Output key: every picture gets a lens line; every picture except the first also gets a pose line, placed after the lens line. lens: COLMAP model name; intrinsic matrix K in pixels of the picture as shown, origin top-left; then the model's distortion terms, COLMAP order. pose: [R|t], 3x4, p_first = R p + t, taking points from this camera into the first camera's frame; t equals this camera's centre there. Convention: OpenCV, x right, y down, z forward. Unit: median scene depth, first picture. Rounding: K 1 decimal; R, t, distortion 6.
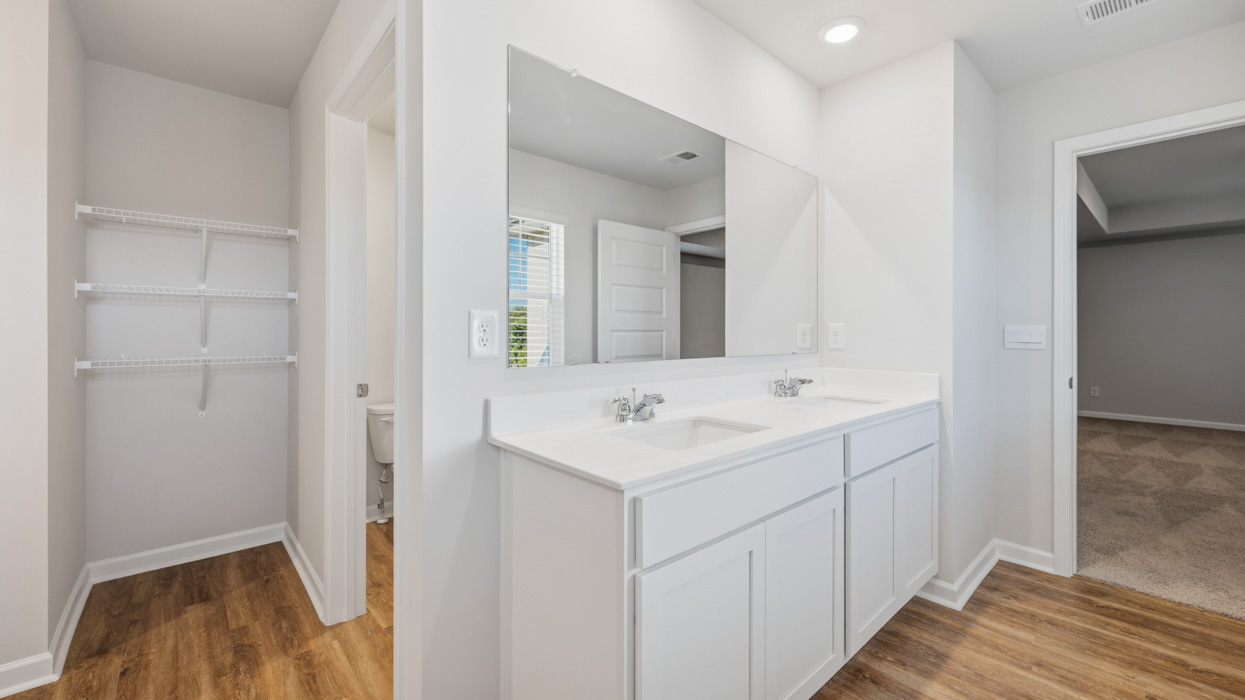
lens RADIAL K [[489.2, 0, 631.8], [0, 489.2, 334.6], [0, 0, 1]] dist [-0.000098, -0.000072]
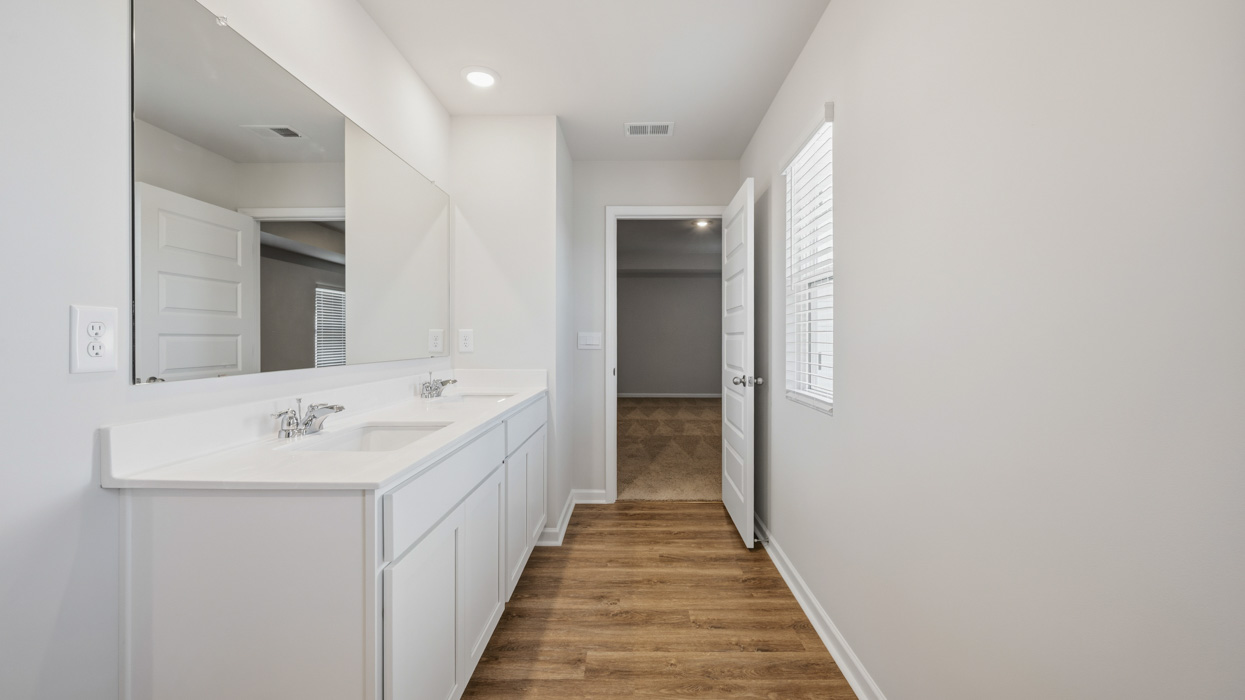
lens RADIAL K [[489.2, 0, 623.5], [0, 489.2, 342.3], [0, 0, 1]] dist [-0.000098, -0.000072]
pose [[0.685513, -0.006935, 0.728028, -0.171063], [0.003356, 0.999974, 0.006365, 0.000942], [-0.728053, -0.001920, 0.685518, -0.036645]]
